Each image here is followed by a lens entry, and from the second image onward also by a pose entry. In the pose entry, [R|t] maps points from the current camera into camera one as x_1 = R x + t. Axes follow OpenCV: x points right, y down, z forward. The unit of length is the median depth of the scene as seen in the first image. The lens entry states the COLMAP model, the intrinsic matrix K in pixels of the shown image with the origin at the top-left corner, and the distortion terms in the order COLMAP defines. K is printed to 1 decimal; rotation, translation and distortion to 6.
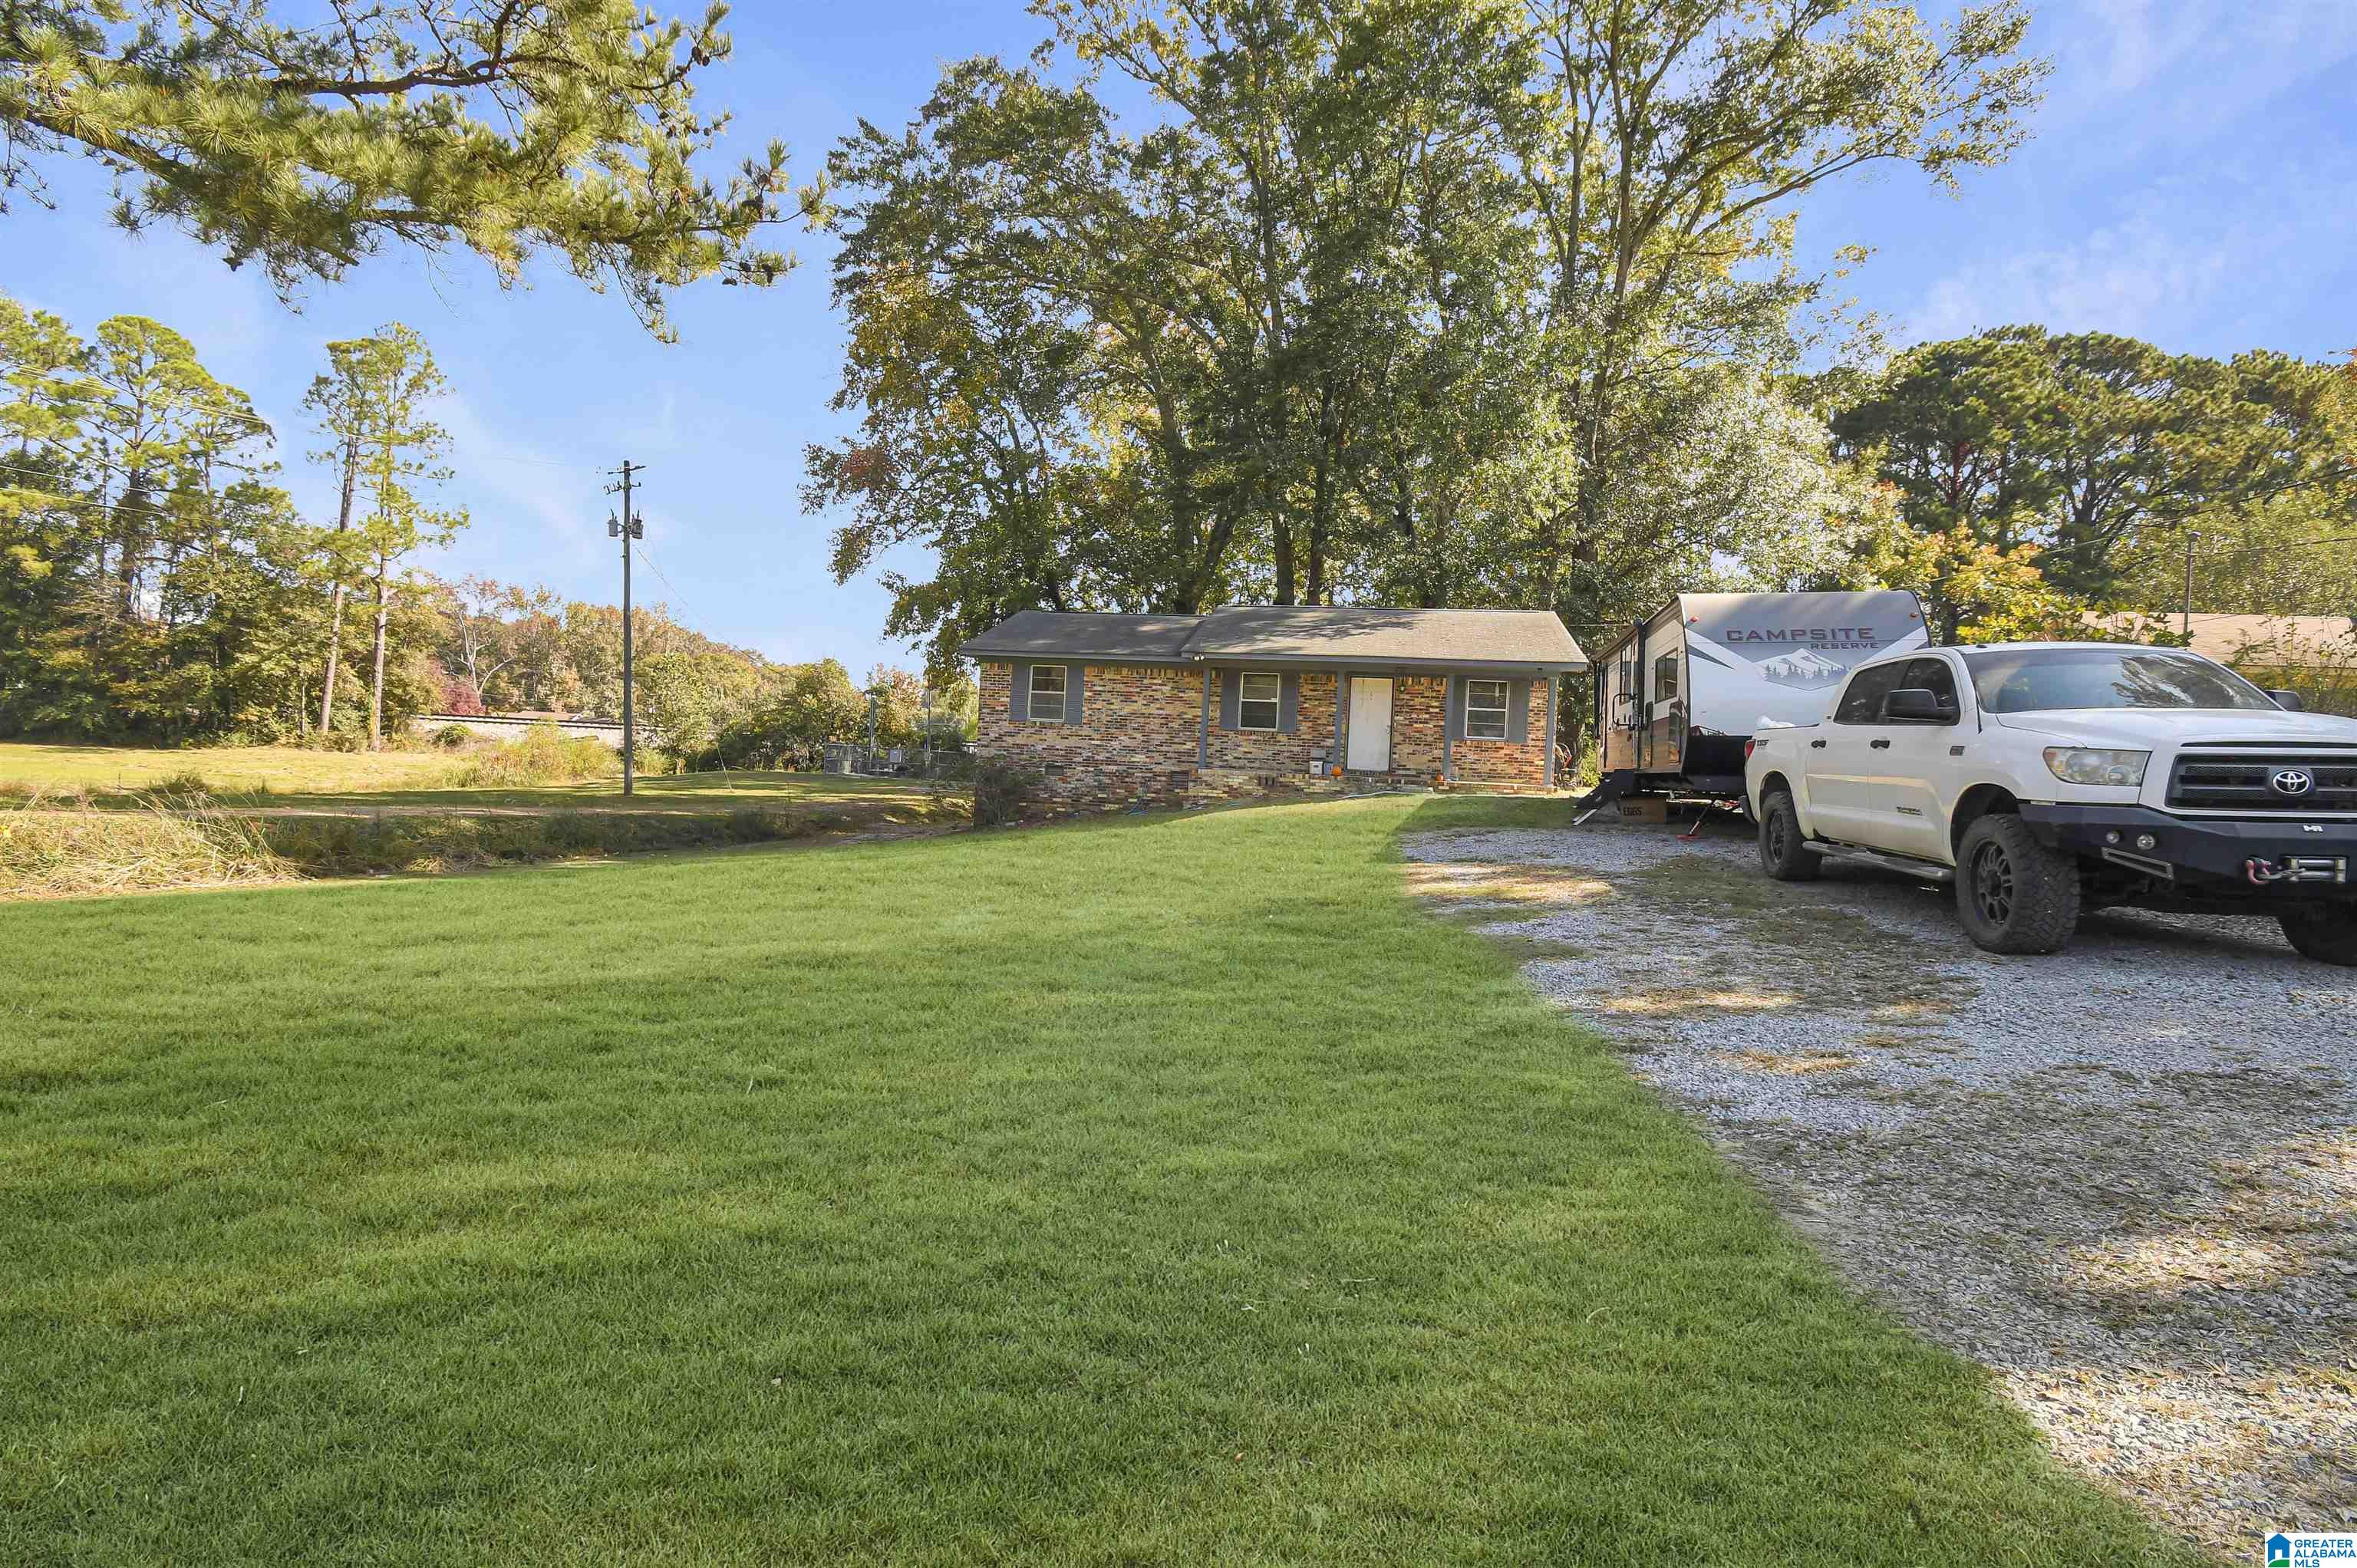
lens RADIAL K [[1091.4, 0, 1170.8], [0, 1091.4, 773.7], [0, 0, 1]] dist [0.021135, -0.027125]
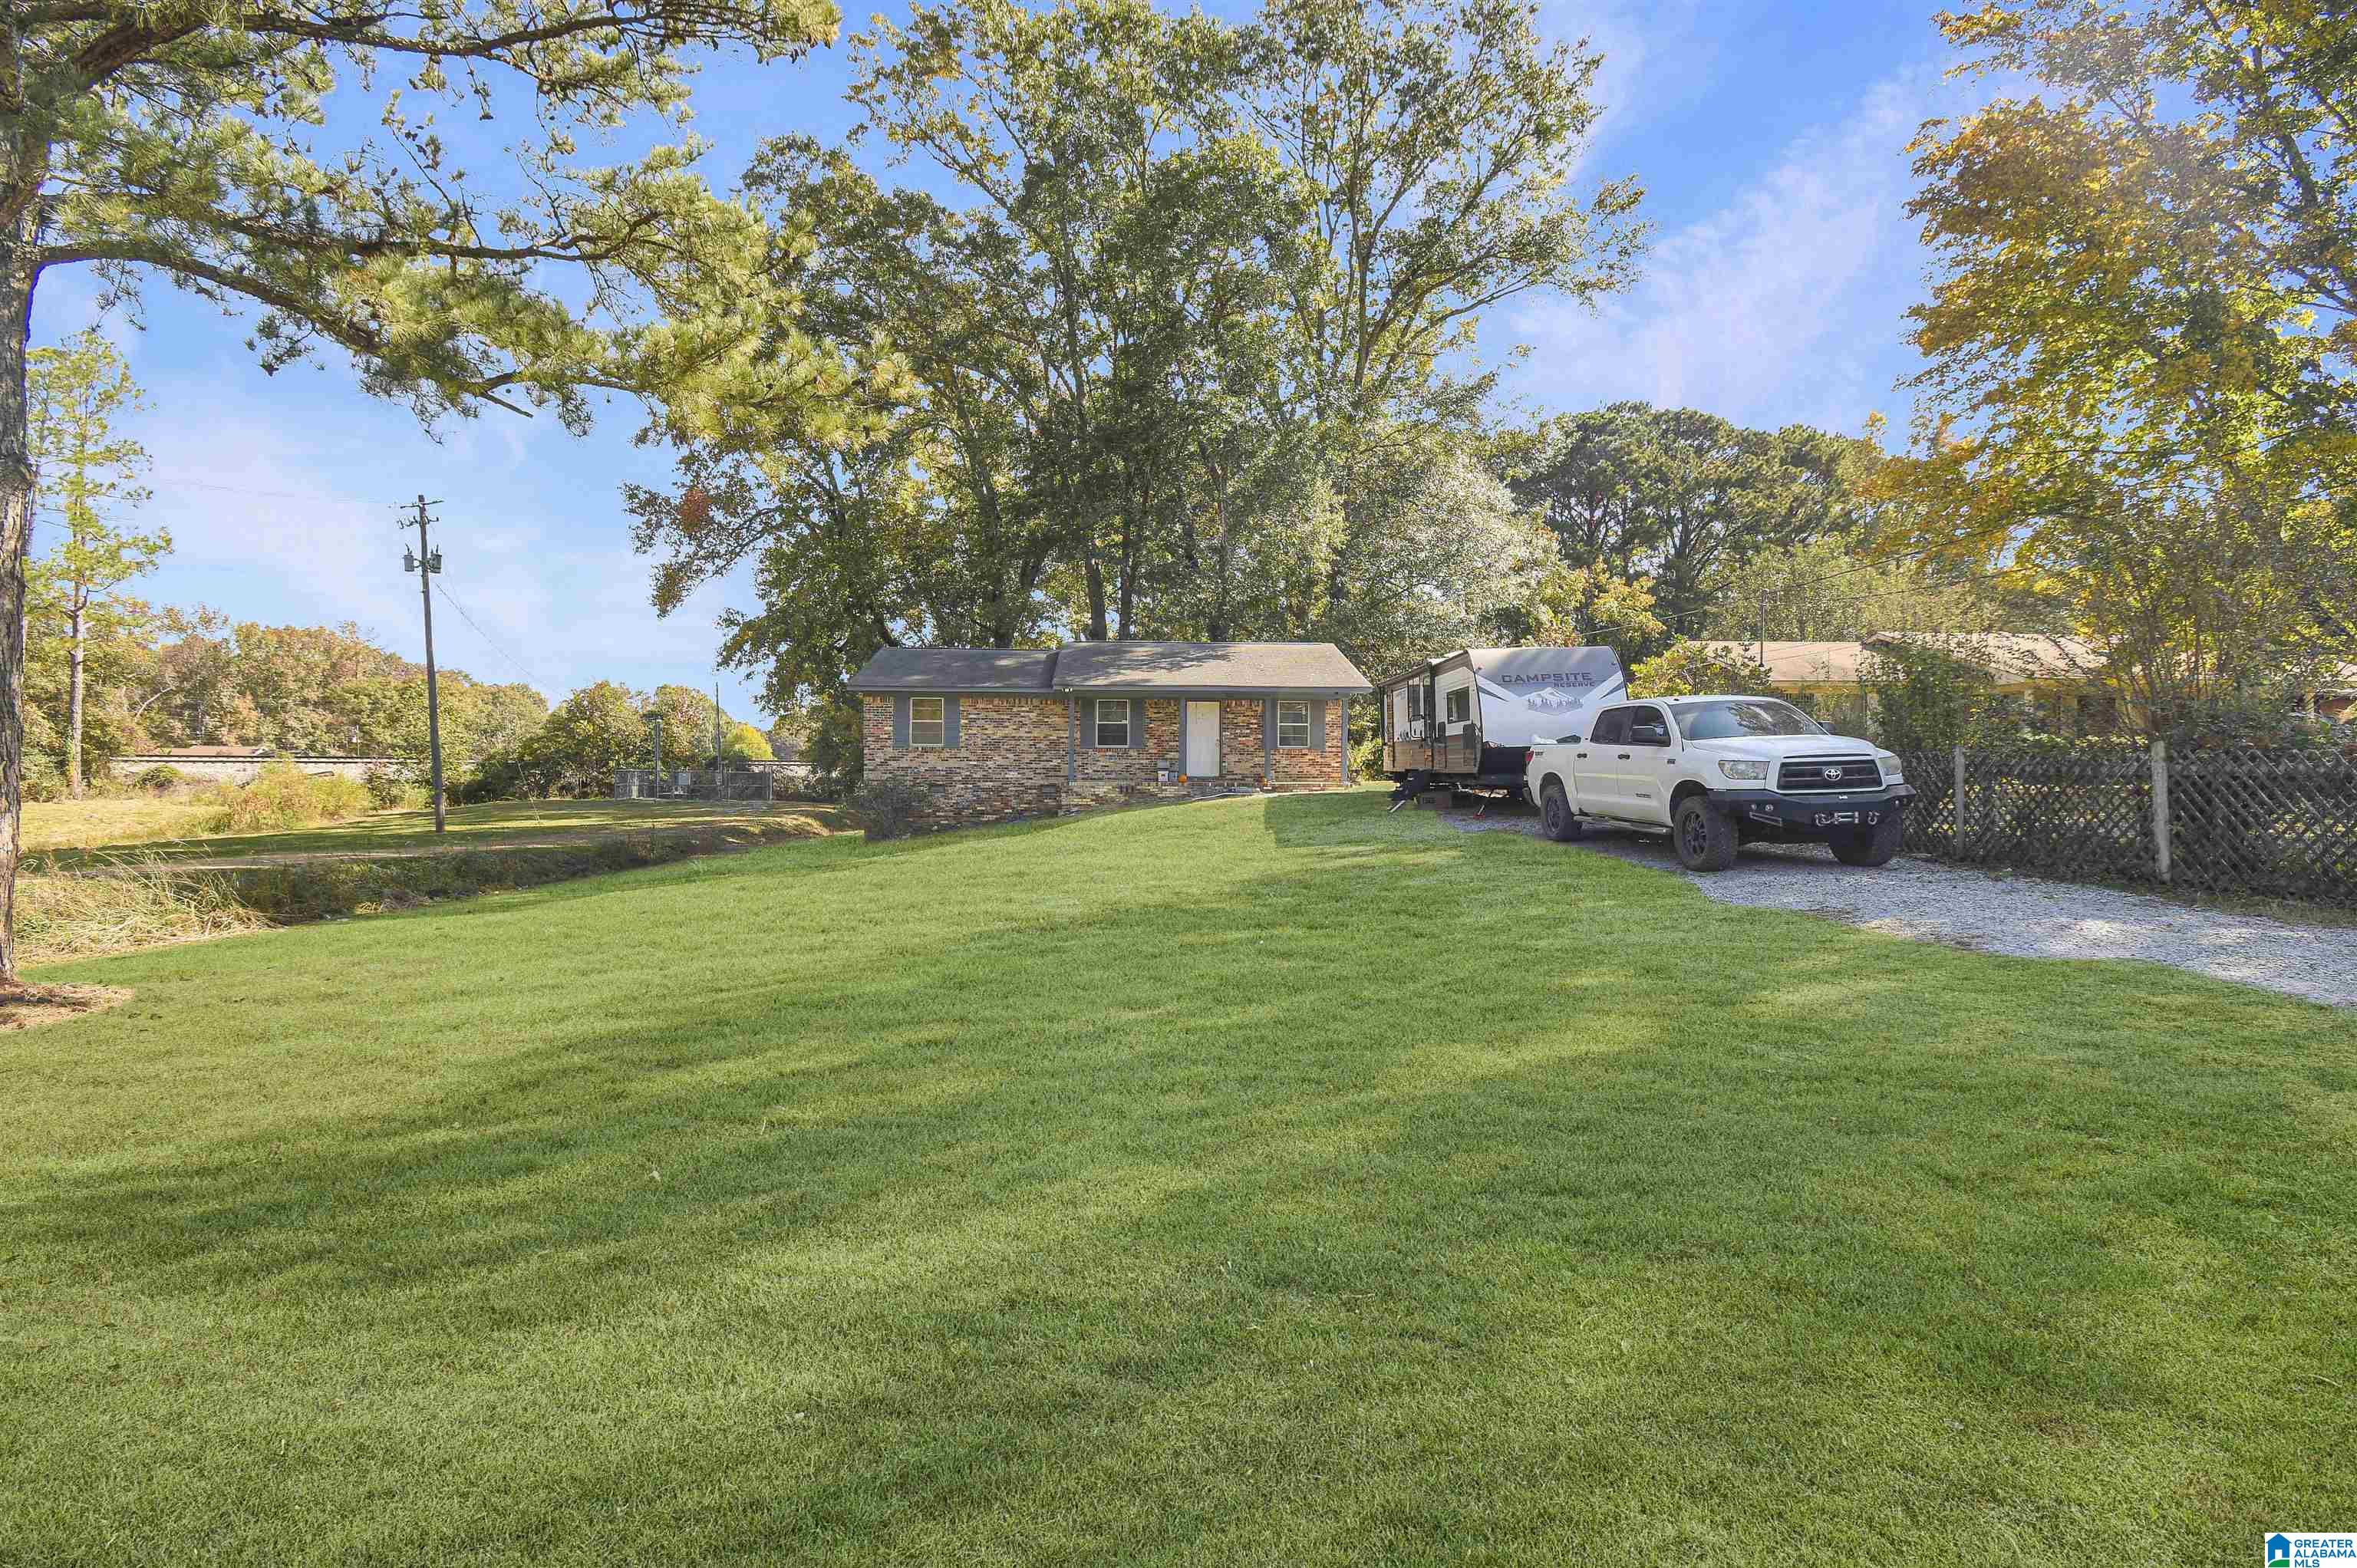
lens RADIAL K [[1040.4, 0, 1159.9], [0, 1040.4, 786.2], [0, 0, 1]] dist [0.018023, -0.024777]
pose [[0.971534, -0.047590, 0.232069, -0.102546], [0.045148, 0.998855, 0.015825, -0.009485], [-0.232557, -0.004897, 0.972571, -0.096794]]
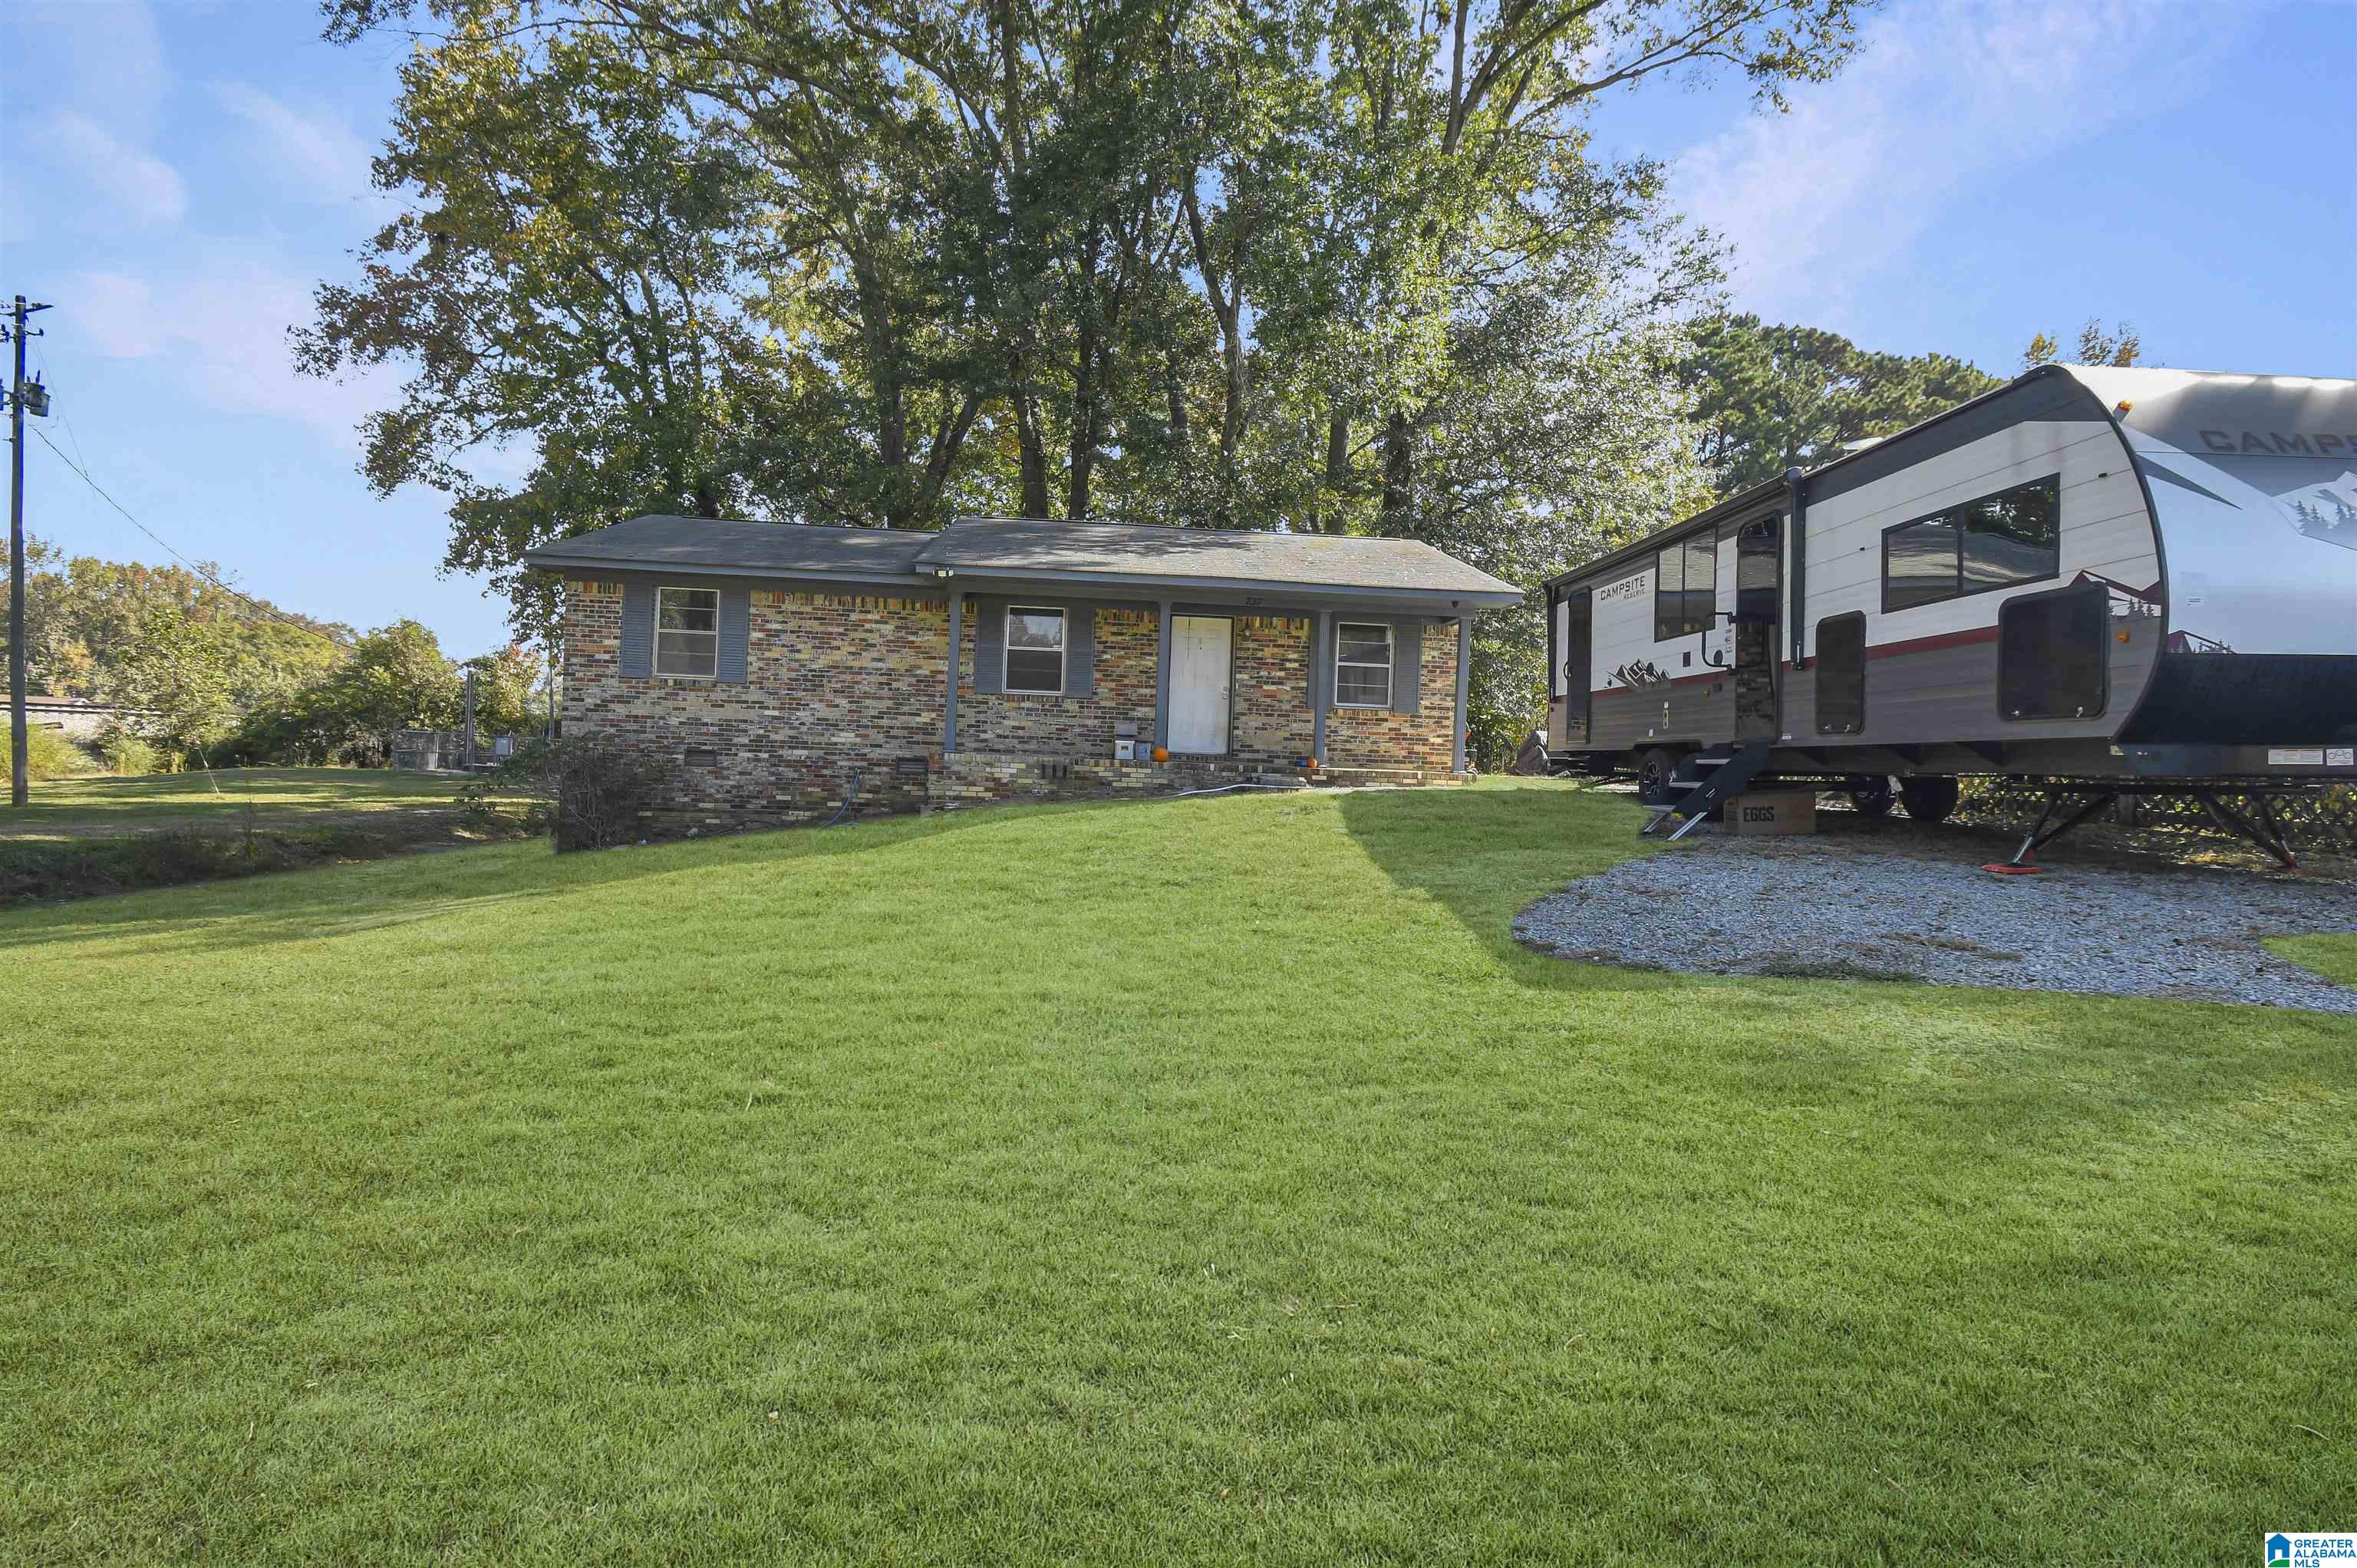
lens RADIAL K [[1091.4, 0, 1170.8], [0, 1091.4, 773.7], [0, 0, 1]] dist [0.021135, -0.027125]
pose [[0.962602, -0.012956, 0.270608, -0.014169], [0.010806, 0.999897, 0.009436, 0.002131], [-0.270703, -0.006159, 0.962643, 0.255950]]
